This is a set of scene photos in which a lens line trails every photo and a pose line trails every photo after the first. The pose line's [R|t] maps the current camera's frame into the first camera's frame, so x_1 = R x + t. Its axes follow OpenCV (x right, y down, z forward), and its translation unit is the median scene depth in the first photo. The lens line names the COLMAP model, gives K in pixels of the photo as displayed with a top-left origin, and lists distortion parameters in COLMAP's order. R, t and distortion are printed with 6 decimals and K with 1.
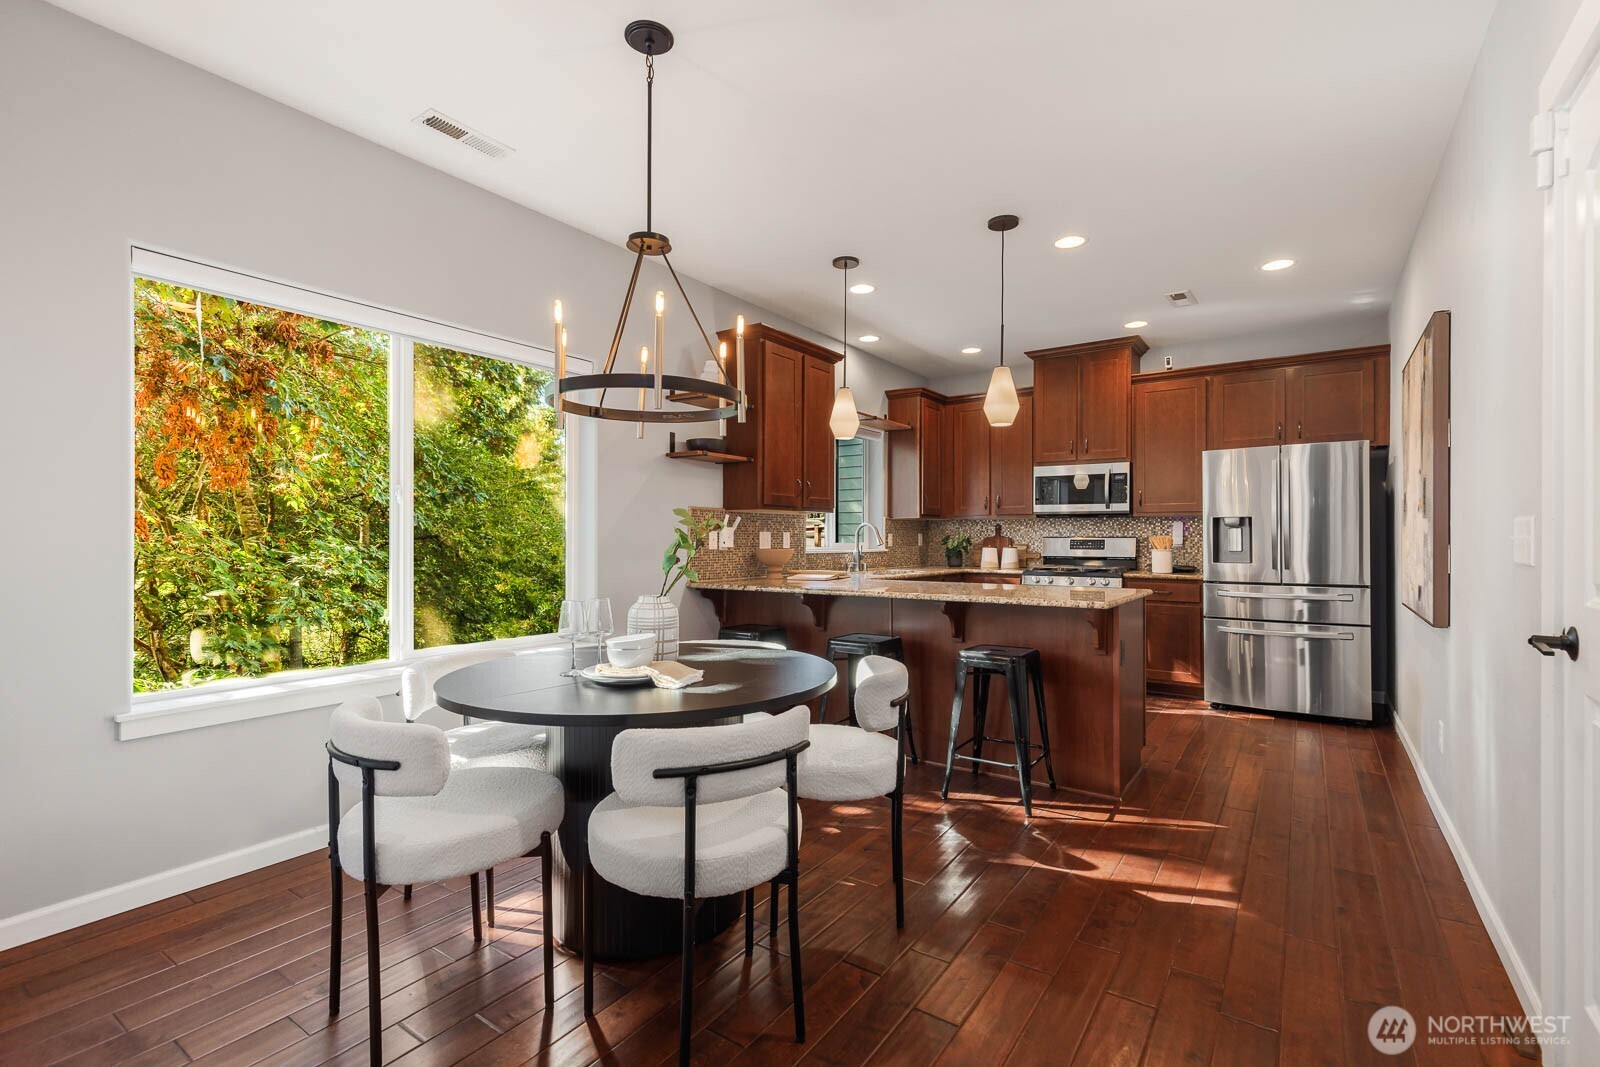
lens RADIAL K [[729.5, 0, 793.6], [0, 729.5, 536.9], [0, 0, 1]] dist [0.000392, -0.001007]
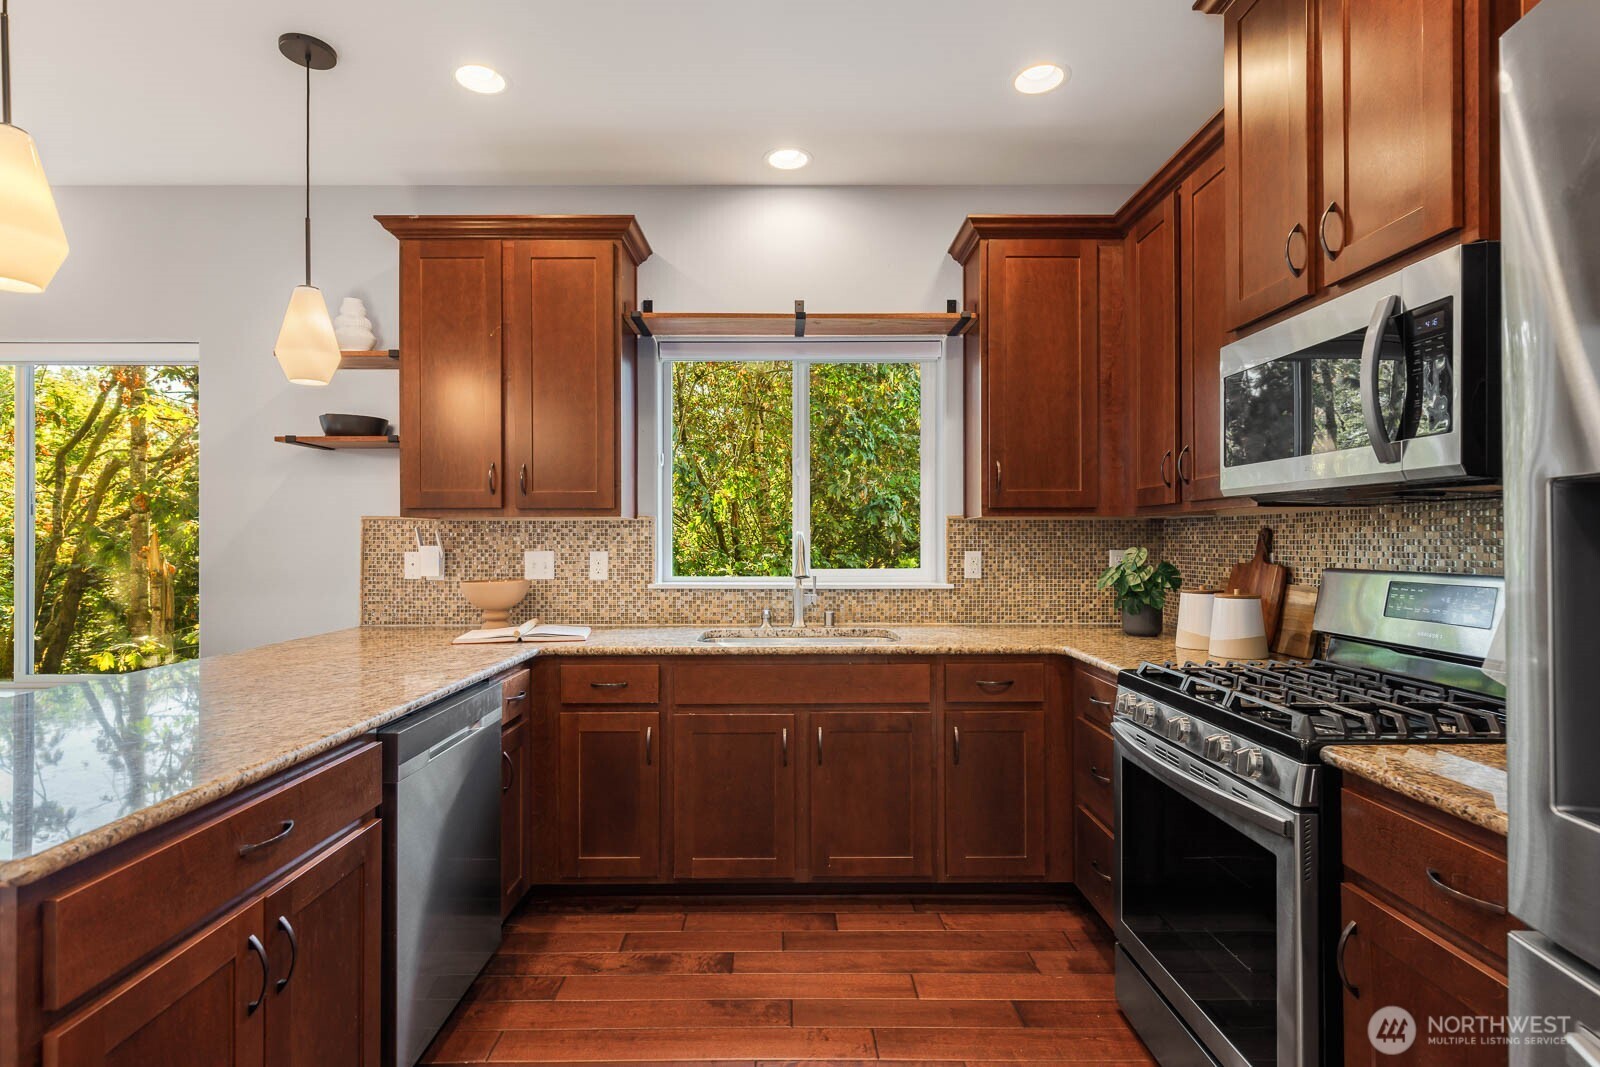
lens RADIAL K [[773.7, 0, 795.4], [0, 773.7, 538.8], [0, 0, 1]] dist [-0.003876, -0.000051]
pose [[0.576590, -0.009026, -0.816984, 0.583704], [0.003752, 0.999958, -0.008399, -0.010485], [0.817025, 0.001777, 0.576599, 0.768106]]
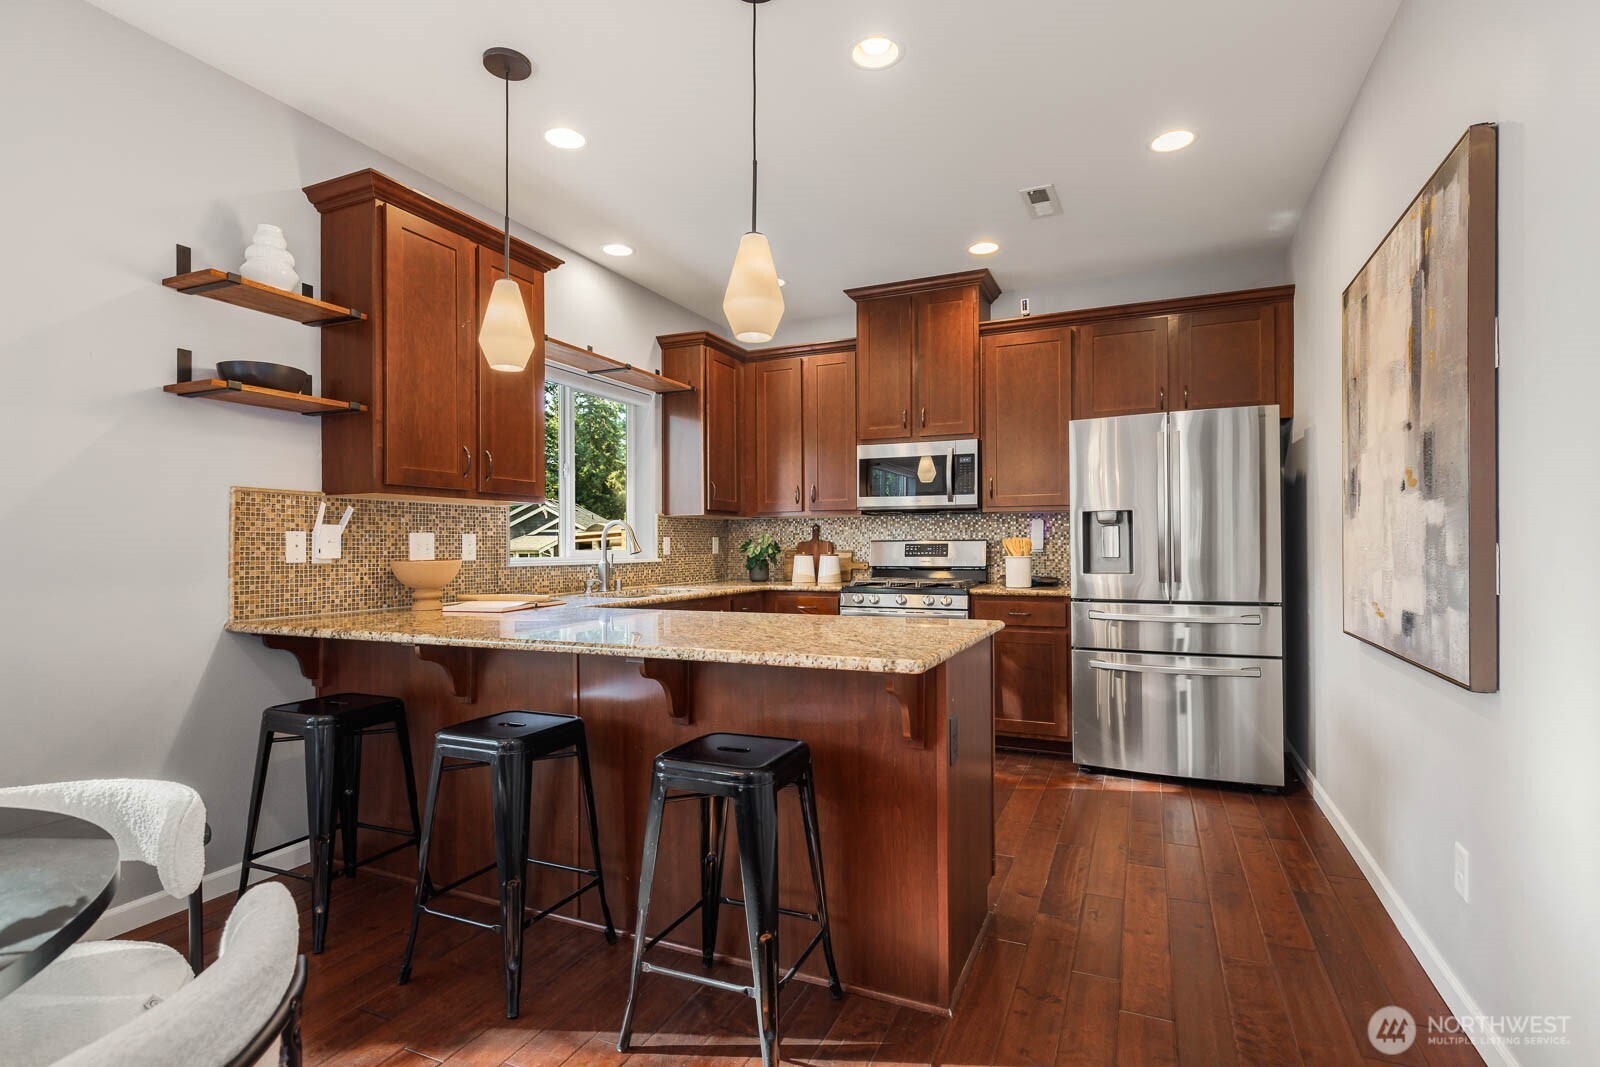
lens RADIAL K [[773.7, 0, 799.8], [0, 773.7, 545.3], [0, 0, 1]] dist [-0.003876, -0.000051]
pose [[0.981516, -0.005635, 0.191296, 0.143121], [0.005481, 0.999984, 0.001336, 0.004237], [-0.191300, -0.000263, 0.981532, 0.283704]]
